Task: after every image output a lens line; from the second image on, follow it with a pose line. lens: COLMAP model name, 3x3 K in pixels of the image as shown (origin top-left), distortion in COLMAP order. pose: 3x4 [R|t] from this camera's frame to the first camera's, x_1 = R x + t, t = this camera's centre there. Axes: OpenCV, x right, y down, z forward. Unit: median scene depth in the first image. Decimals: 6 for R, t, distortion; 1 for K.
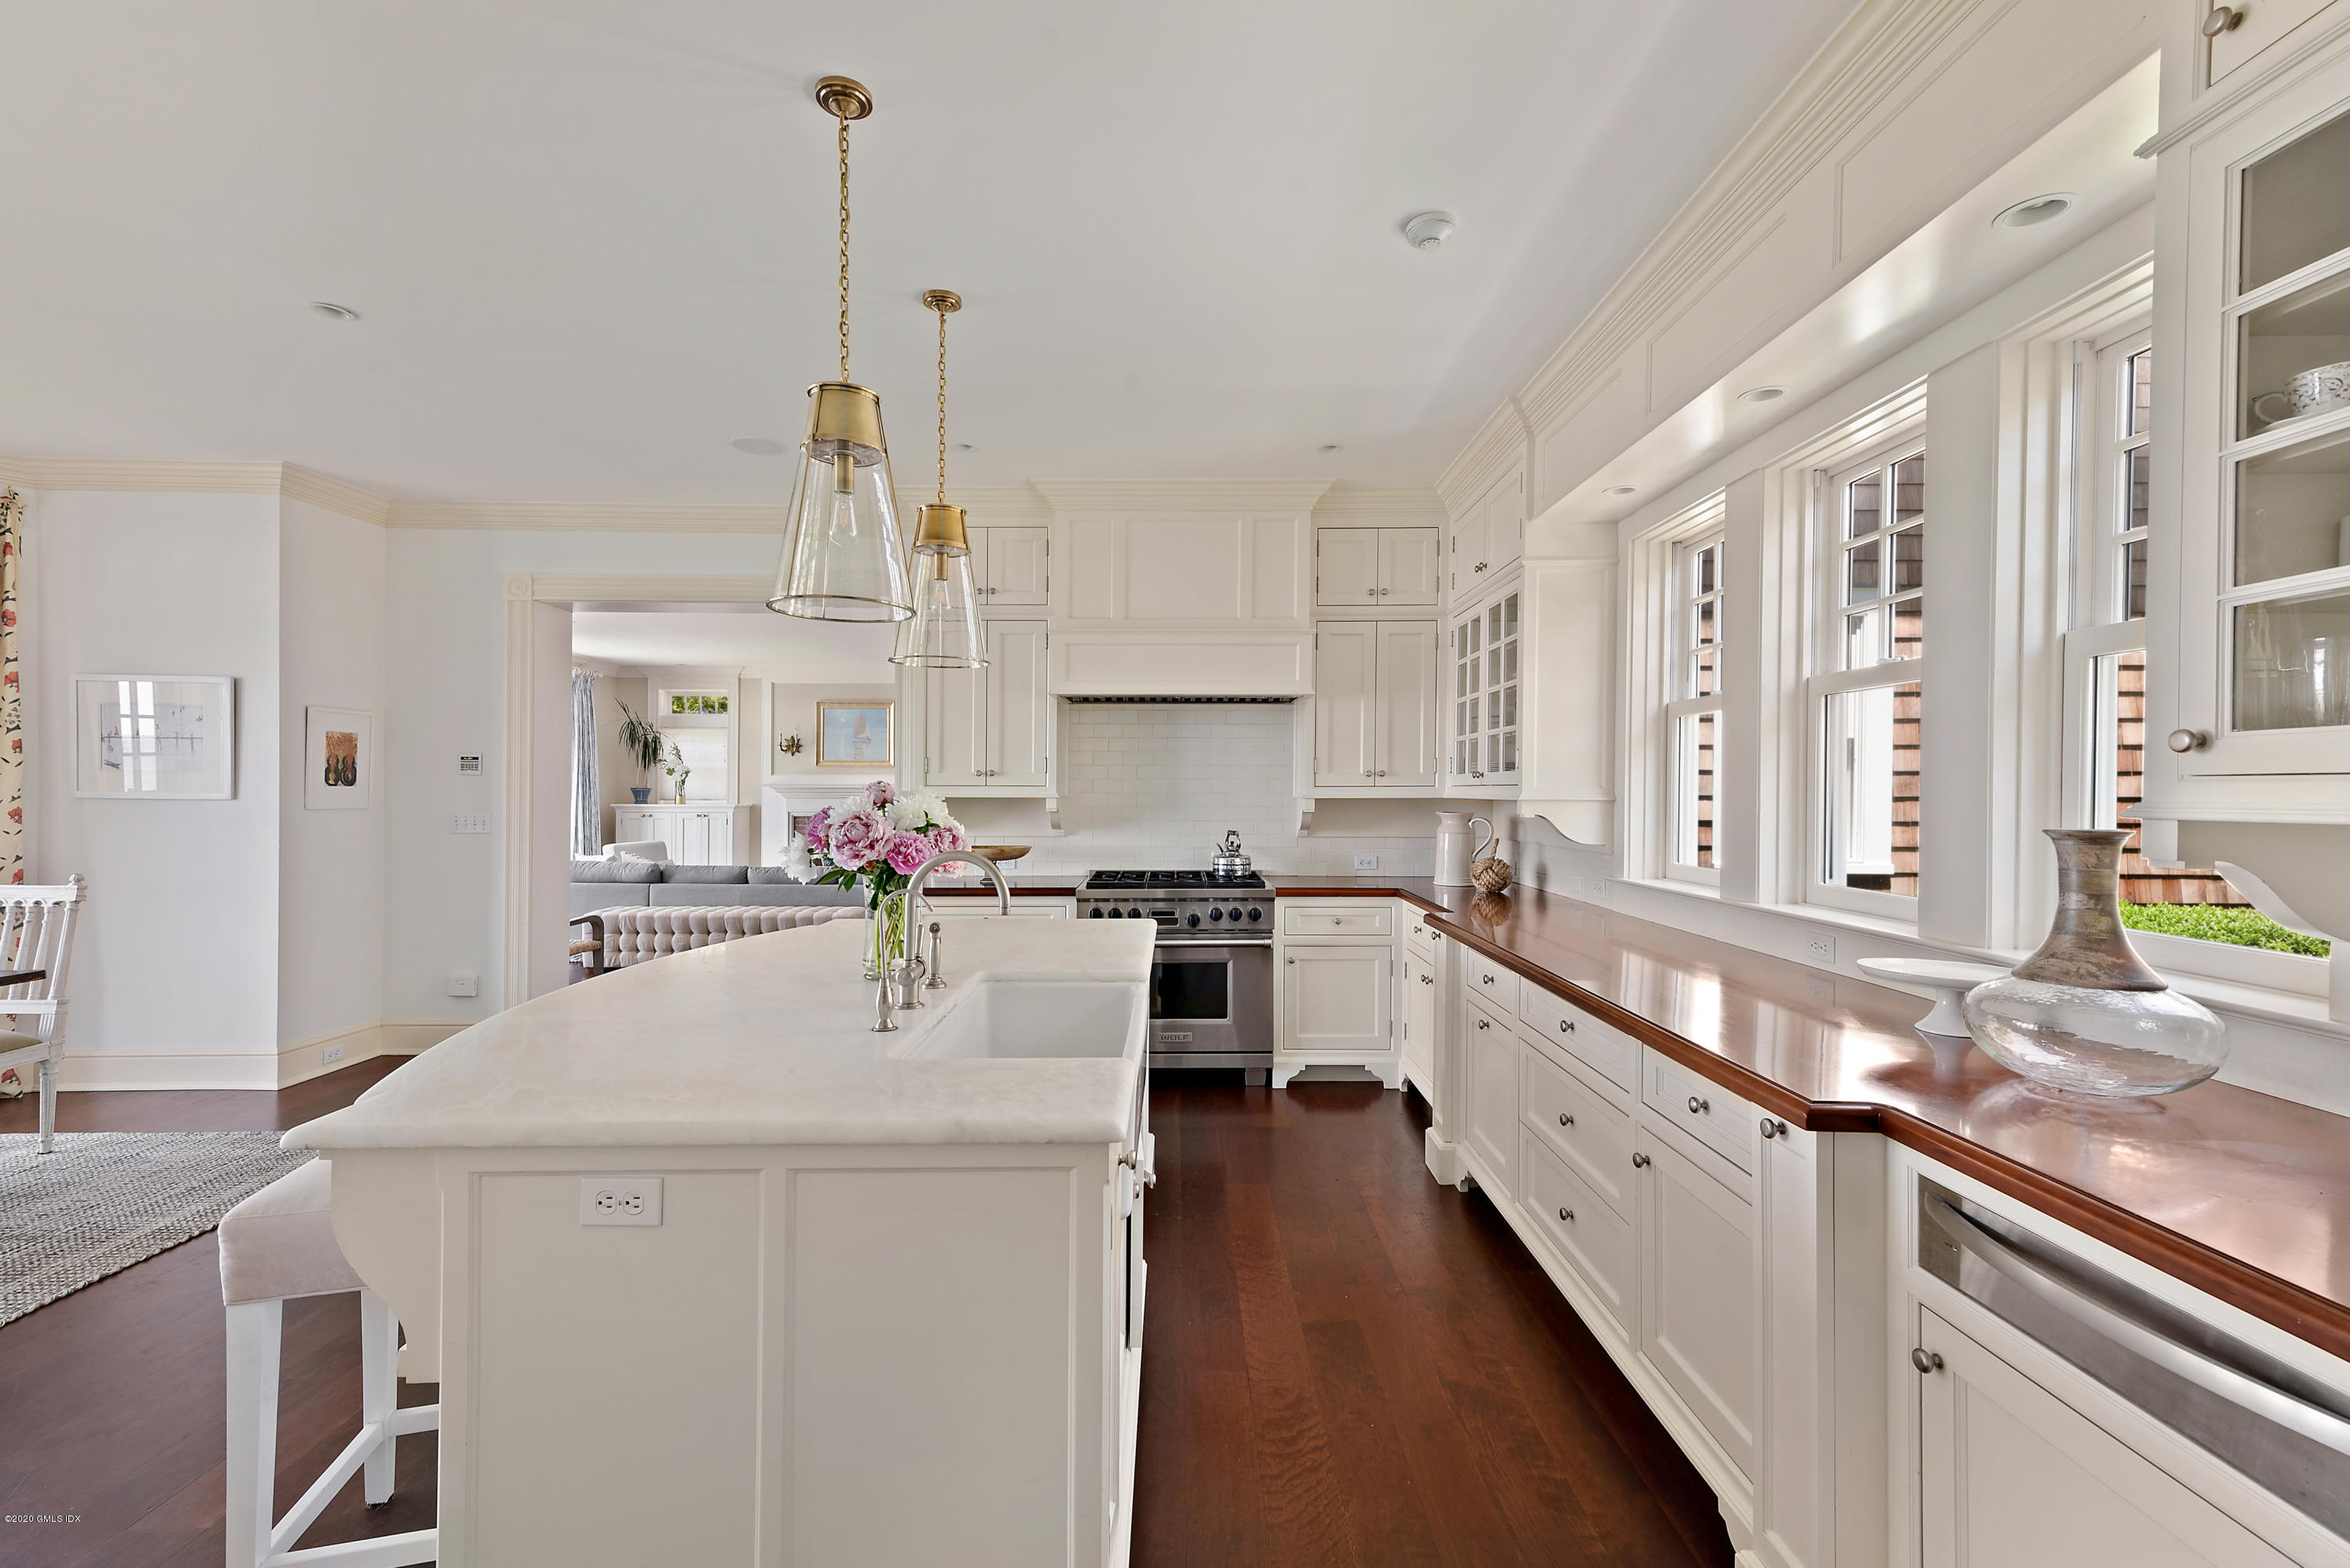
lens RADIAL K [[1040.1, 0, 1168.5], [0, 1040.1, 792.3], [0, 0, 1]] dist [0.000838, 0.000725]
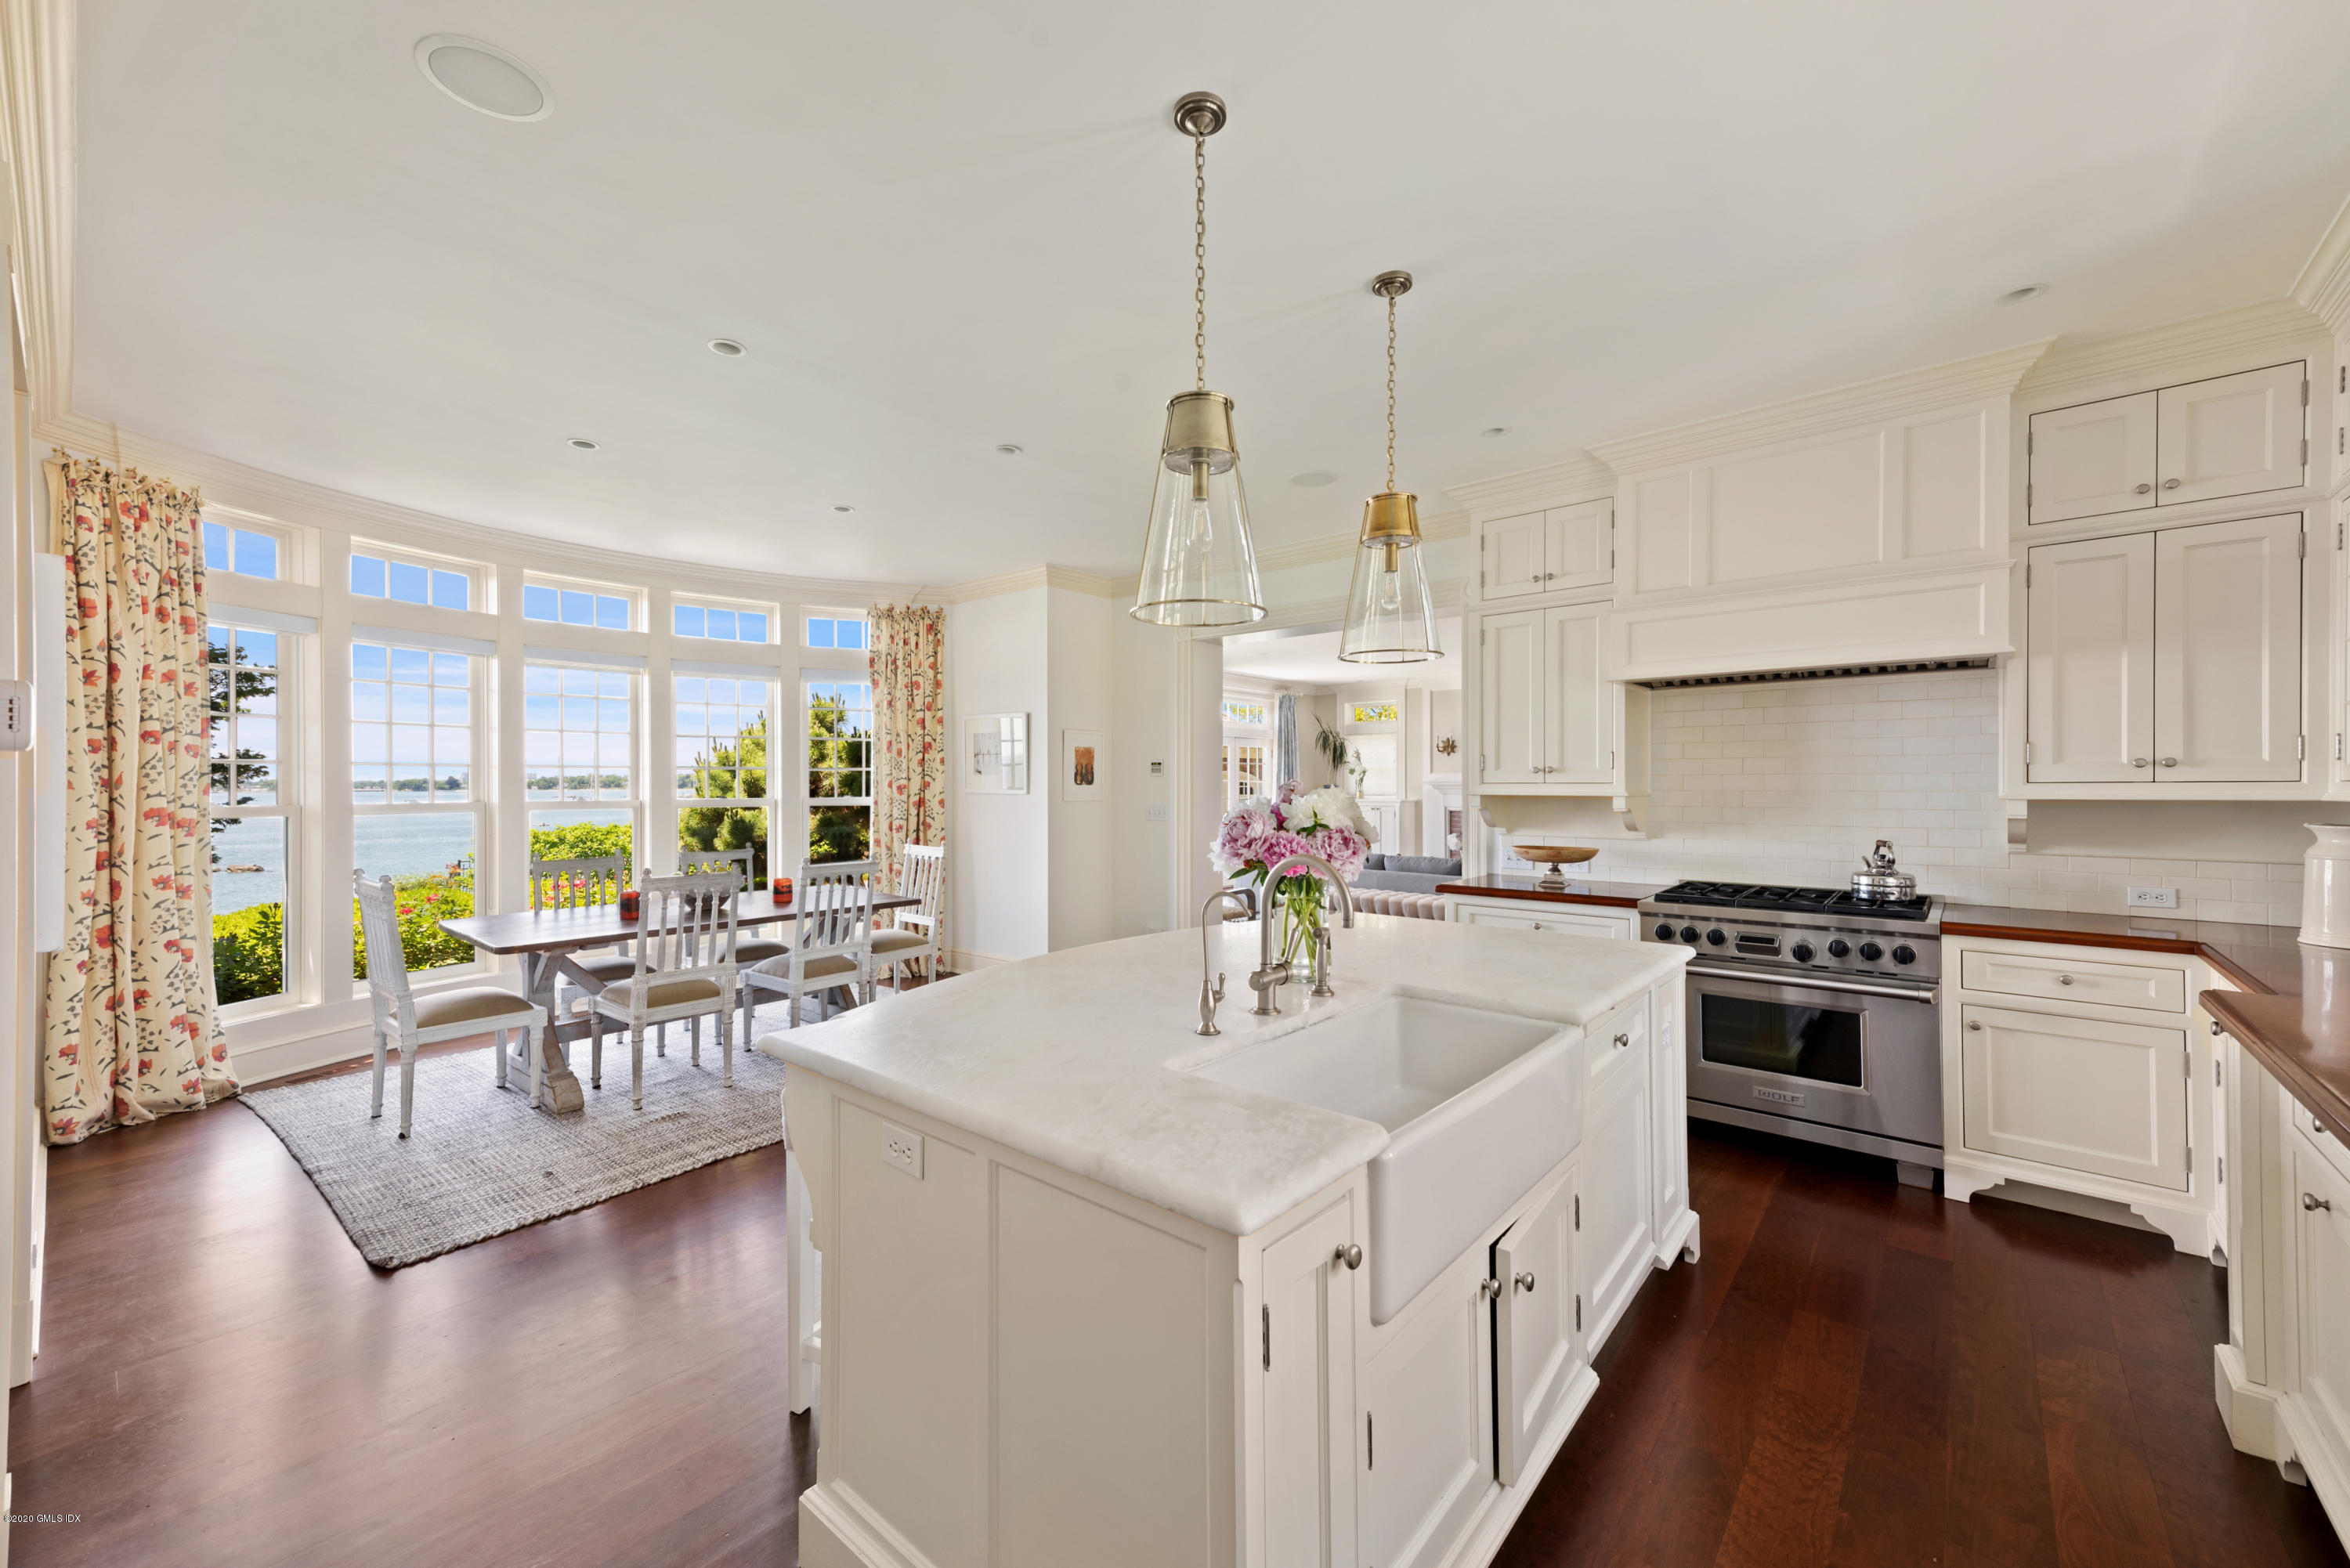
lens RADIAL K [[921.0, 0, 1159.3], [0, 921.0, 776.3], [0, 0, 1]] dist [0.010752, -0.001232]
pose [[0.743663, -0.008672, -0.668499, 0.126766], [0.000190, 0.999919, -0.012760, -0.001861], [0.668555, 0.009362, 0.743604, 0.143842]]
